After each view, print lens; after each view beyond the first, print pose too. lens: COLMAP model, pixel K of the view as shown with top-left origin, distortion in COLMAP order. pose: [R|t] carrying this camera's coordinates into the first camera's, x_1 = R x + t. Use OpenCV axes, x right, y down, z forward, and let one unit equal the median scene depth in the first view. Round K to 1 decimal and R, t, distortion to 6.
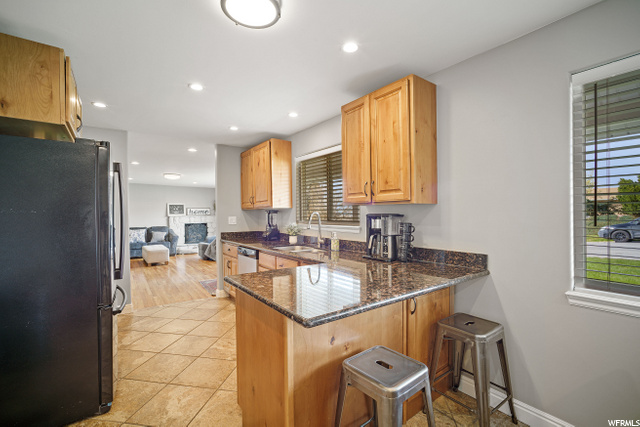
lens RADIAL K [[277.6, 0, 320.1], [0, 277.6, 220.2], [0, 0, 1]] dist [-0.026169, 0.011673]
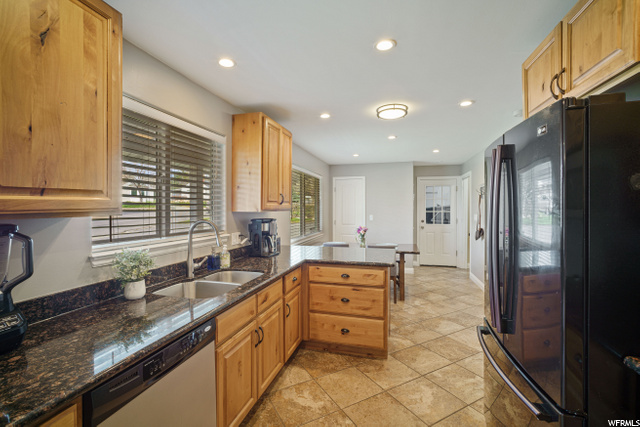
lens RADIAL K [[288.3, 0, 316.0], [0, 288.3, 203.8], [0, 0, 1]] dist [-0.023068, 0.013502]
pose [[-0.601899, 0.018502, 0.798358, -0.875566], [0.023708, 0.999705, -0.005295, -0.072632], [-0.798221, 0.015740, -0.602160, 1.483757]]
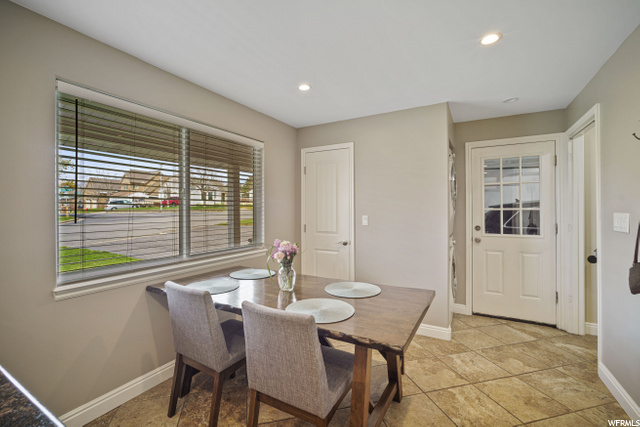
lens RADIAL K [[283.0, 0, 317.9], [0, 283.0, 209.2], [0, 0, 1]] dist [-0.026444, 0.012429]
pose [[-0.394102, 0.018276, 0.918885, -0.263632], [0.026203, 0.999619, -0.008644, -0.000057], [-0.918693, 0.020671, -0.394430, 0.306242]]
